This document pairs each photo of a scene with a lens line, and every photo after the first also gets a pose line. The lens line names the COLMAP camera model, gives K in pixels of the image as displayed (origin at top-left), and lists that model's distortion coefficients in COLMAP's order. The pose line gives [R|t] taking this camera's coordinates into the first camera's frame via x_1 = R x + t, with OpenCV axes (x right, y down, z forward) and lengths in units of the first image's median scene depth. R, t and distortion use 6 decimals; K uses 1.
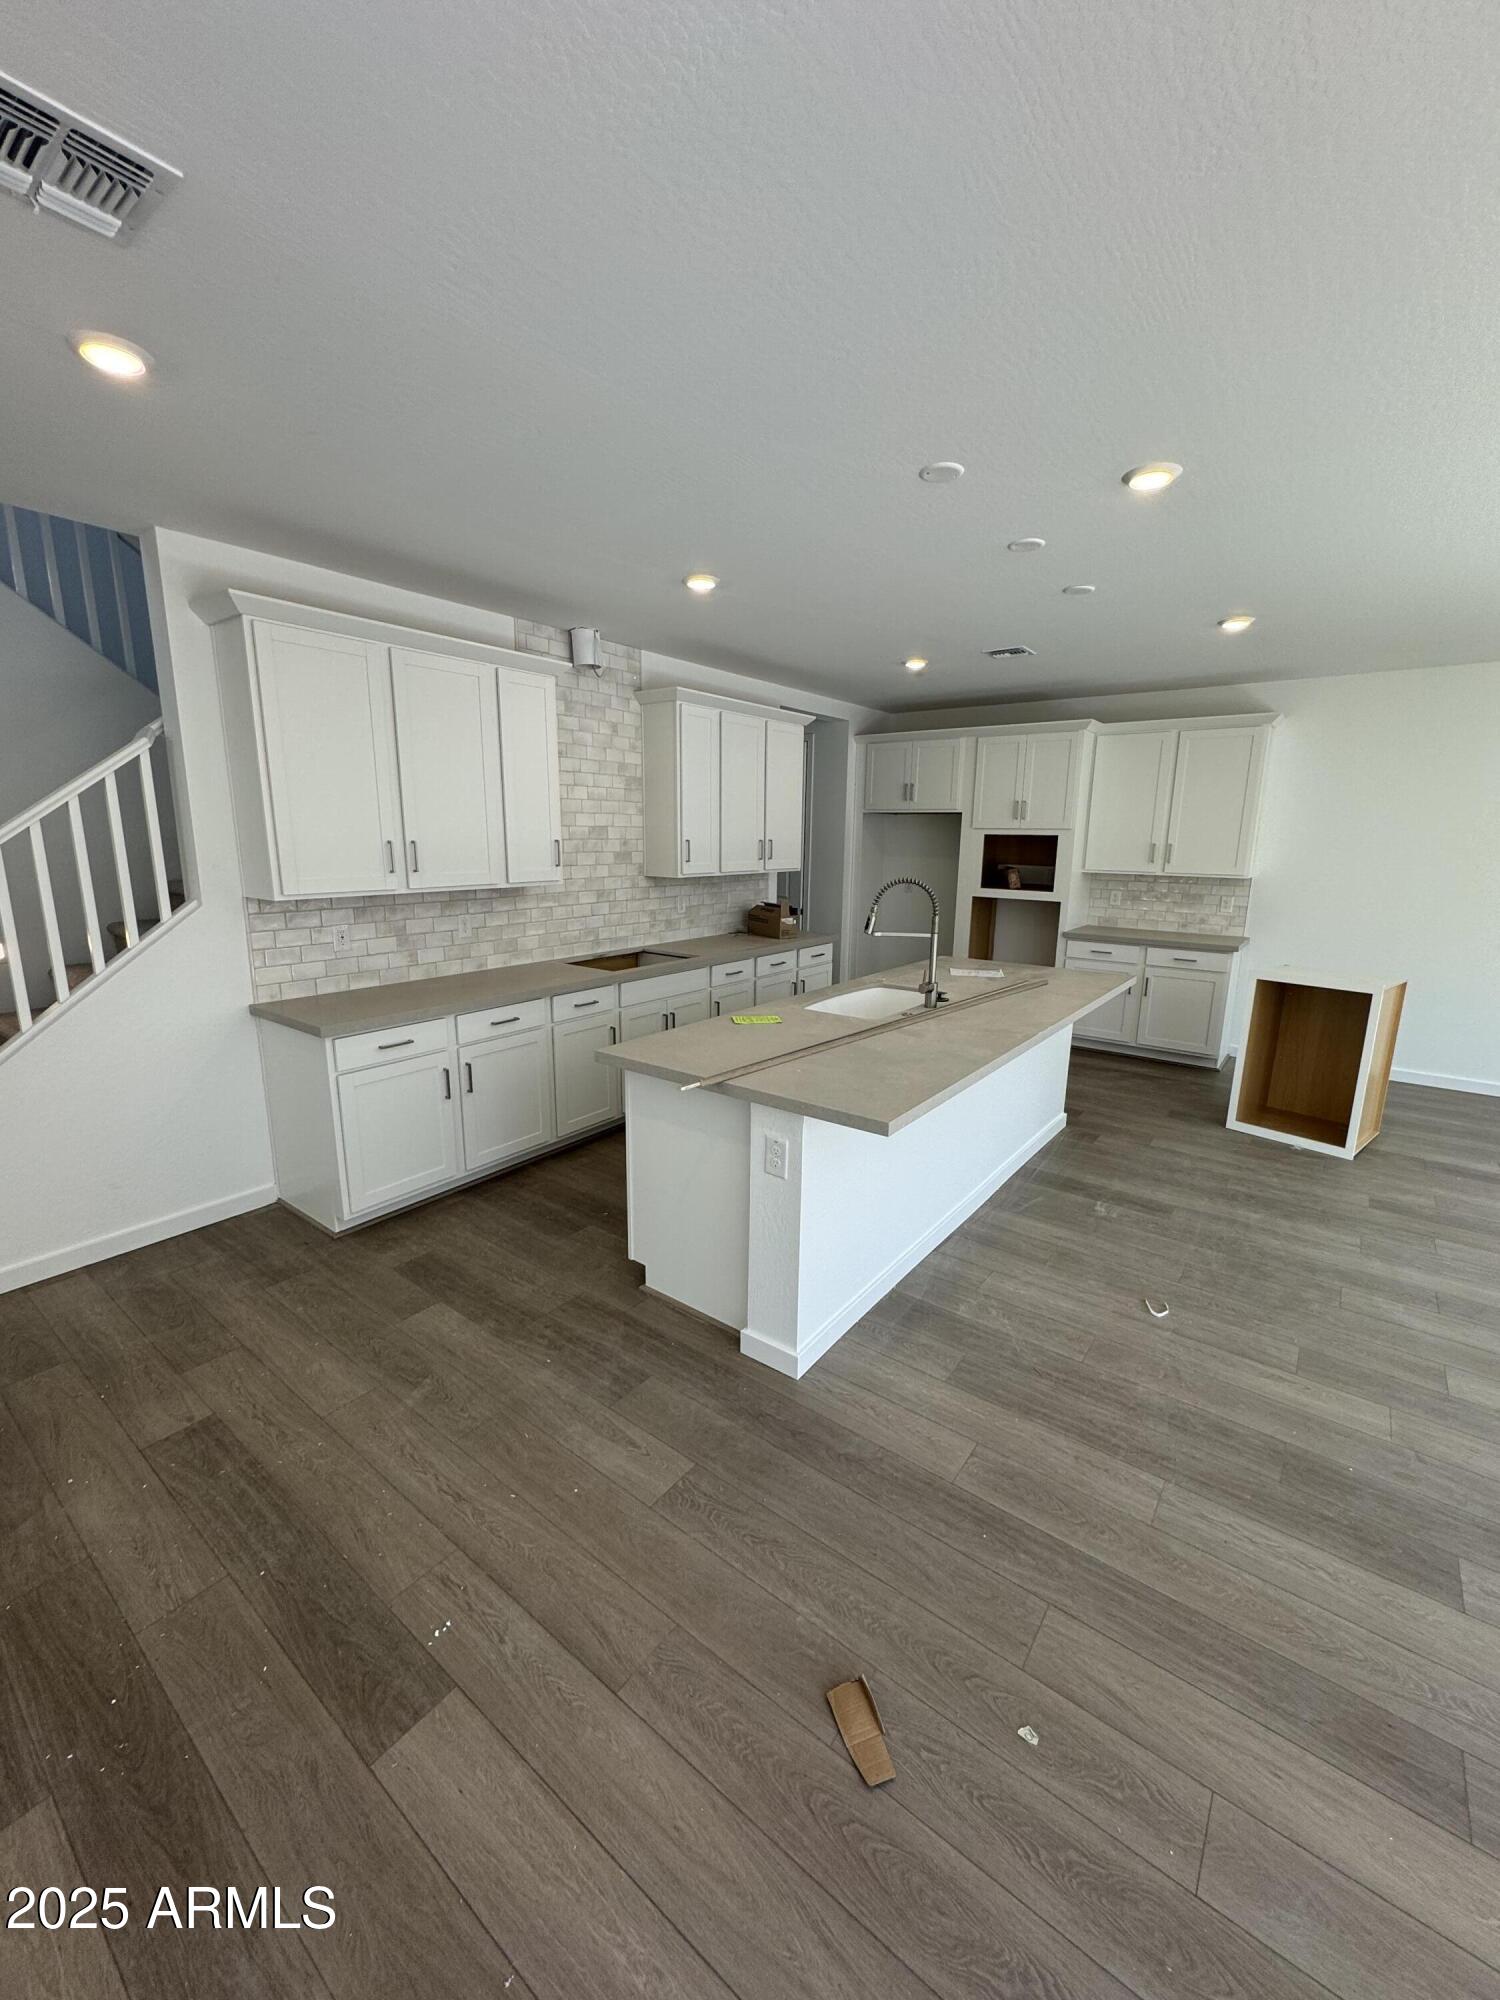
lens RADIAL K [[794.4, 0, 751.6], [0, 794.4, 1001.7], [0, 0, 1]] dist [-0.006216, 0.000610]
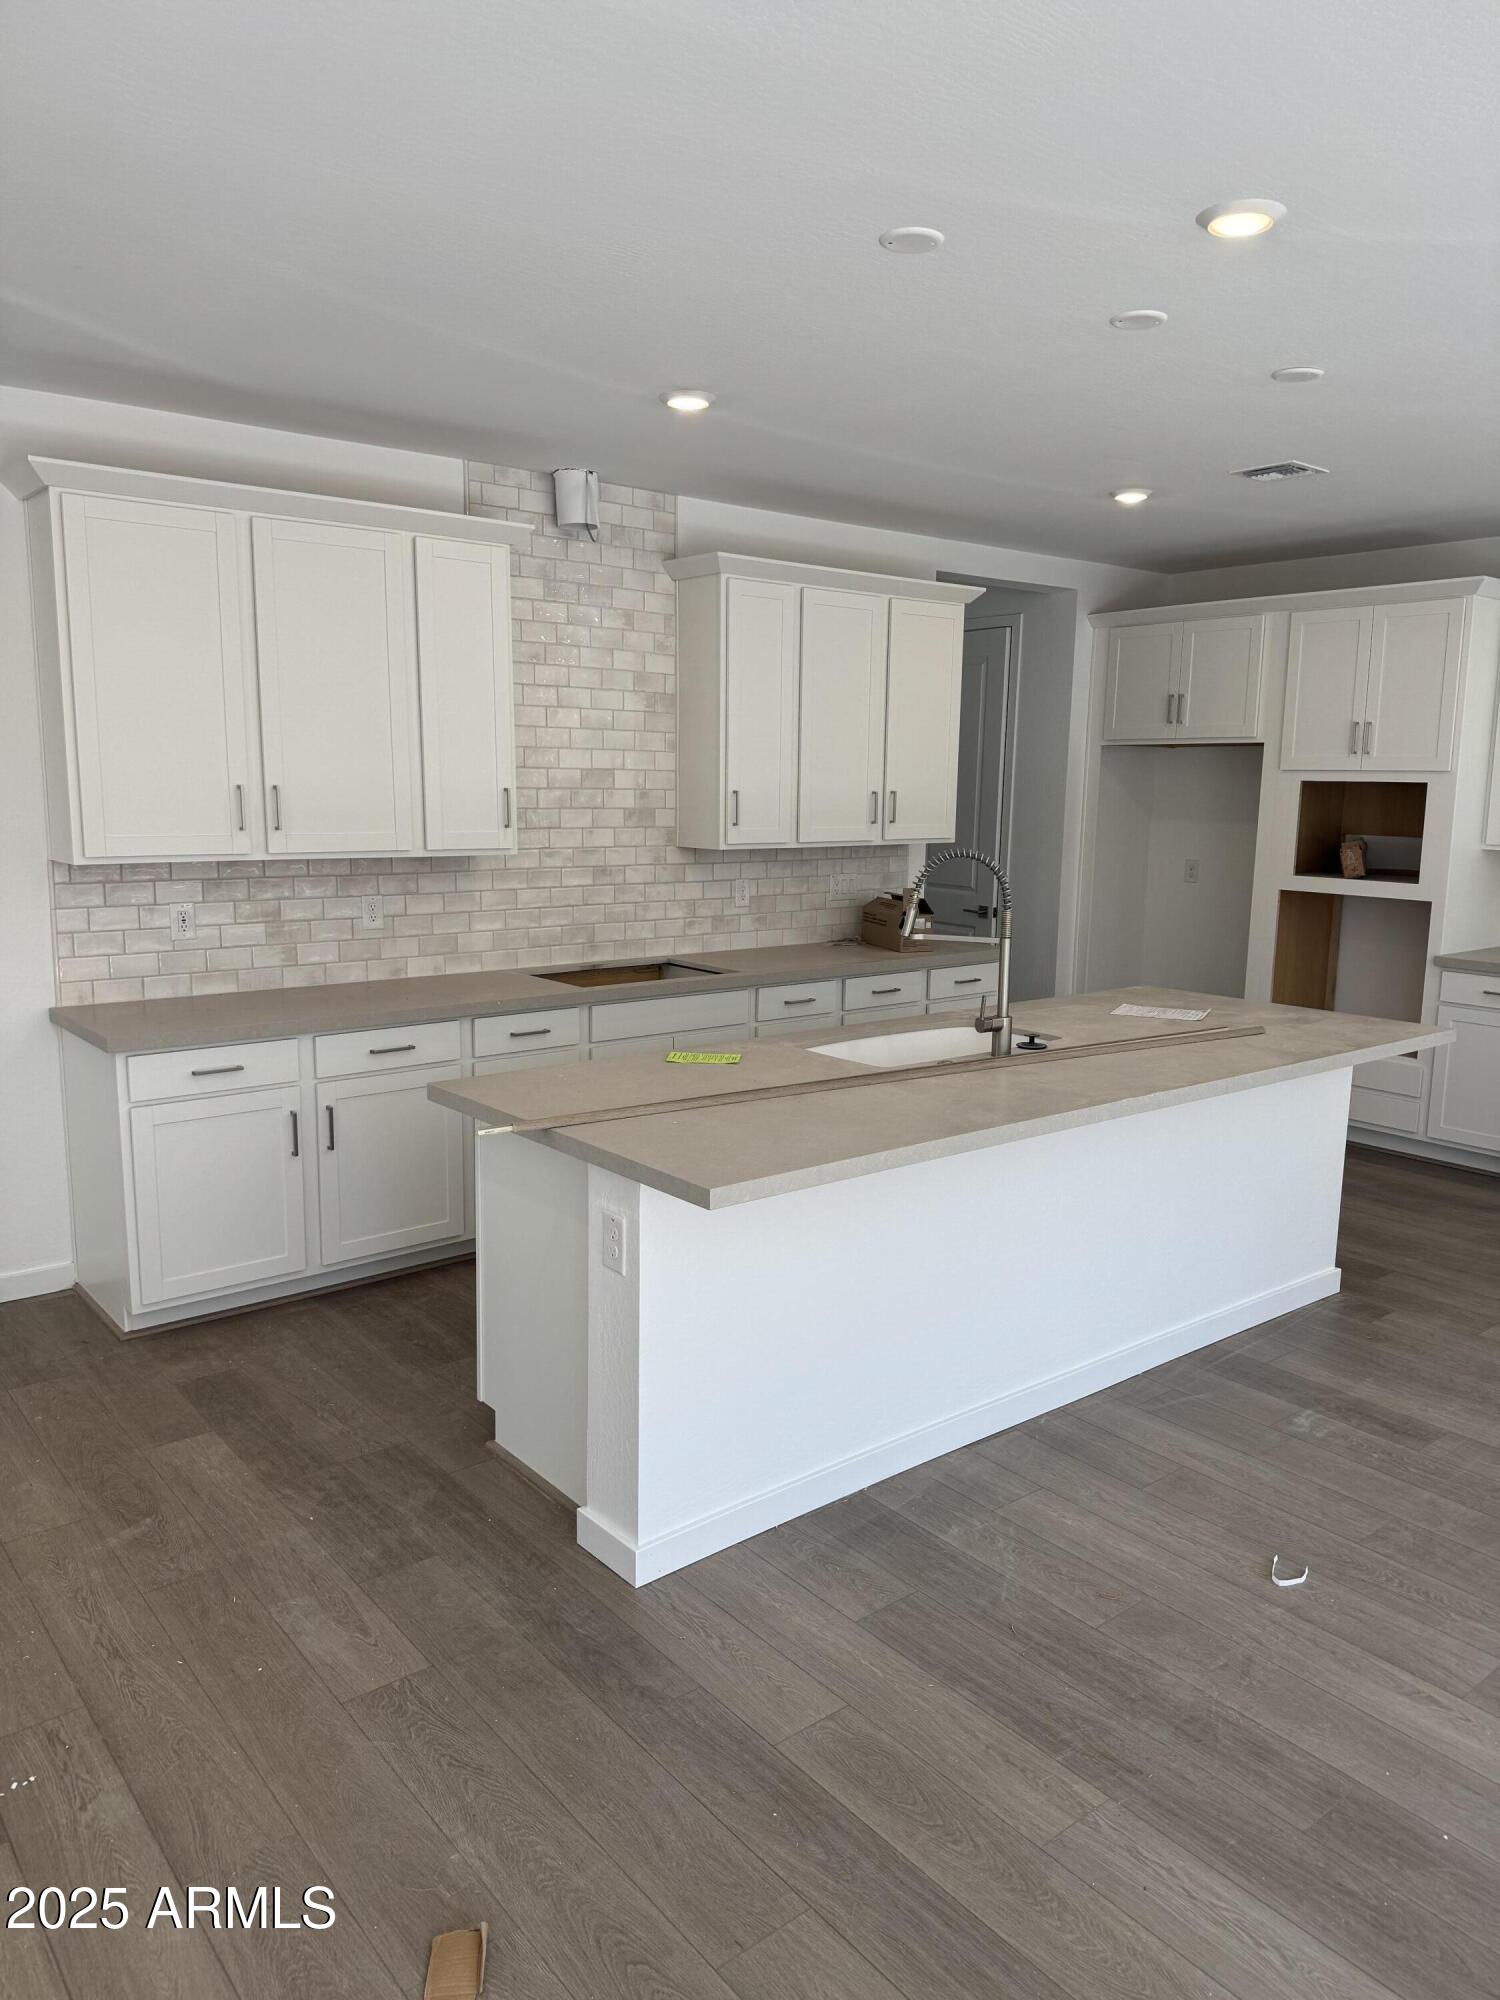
lens RADIAL K [[1408.5, 0, 764.5], [0, 1408.5, 1008.2], [0, 0, 1]] dist [0.044273, -0.058648]
pose [[0.971898, 0.038832, -0.232176, 0.290368], [-0.050776, 0.997664, -0.045691, 0.028925], [0.229859, 0.056196, 0.971600, -0.108401]]
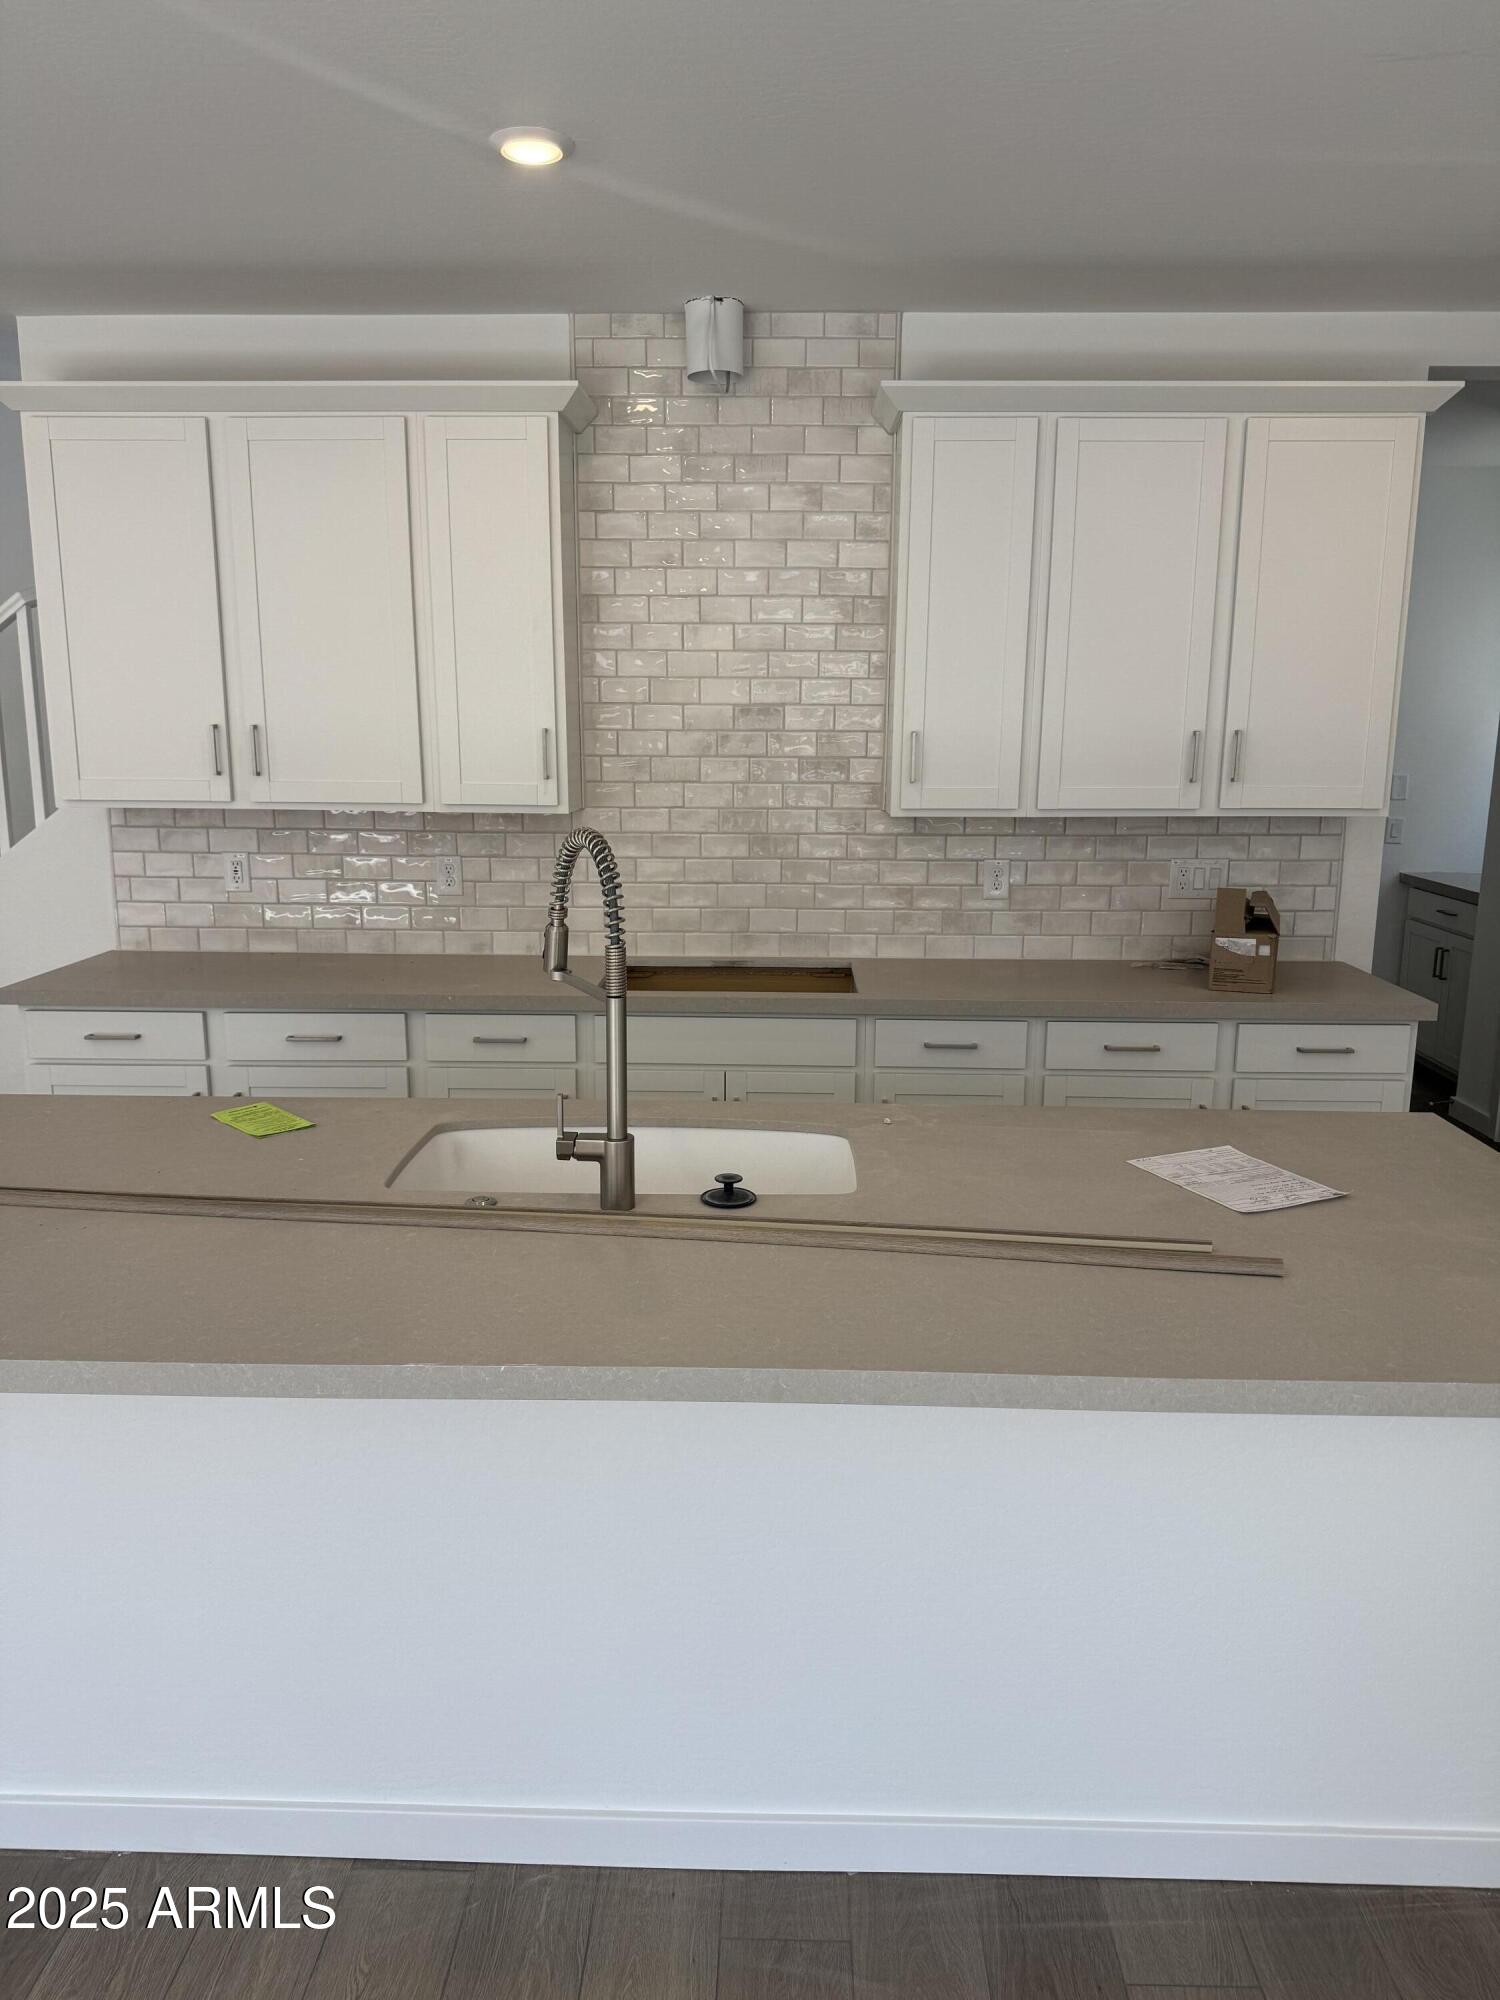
lens RADIAL K [[1408.5, 0, 740.0], [0, 1408.5, 1003.4], [0, 0, 1]] dist [0.044273, -0.058648]
pose [[0.578475, 0.154158, -0.801001, 0.711349], [-0.169574, 0.983253, 0.066769, -0.126292], [0.797879, 0.097205, 0.594928, 0.657065]]
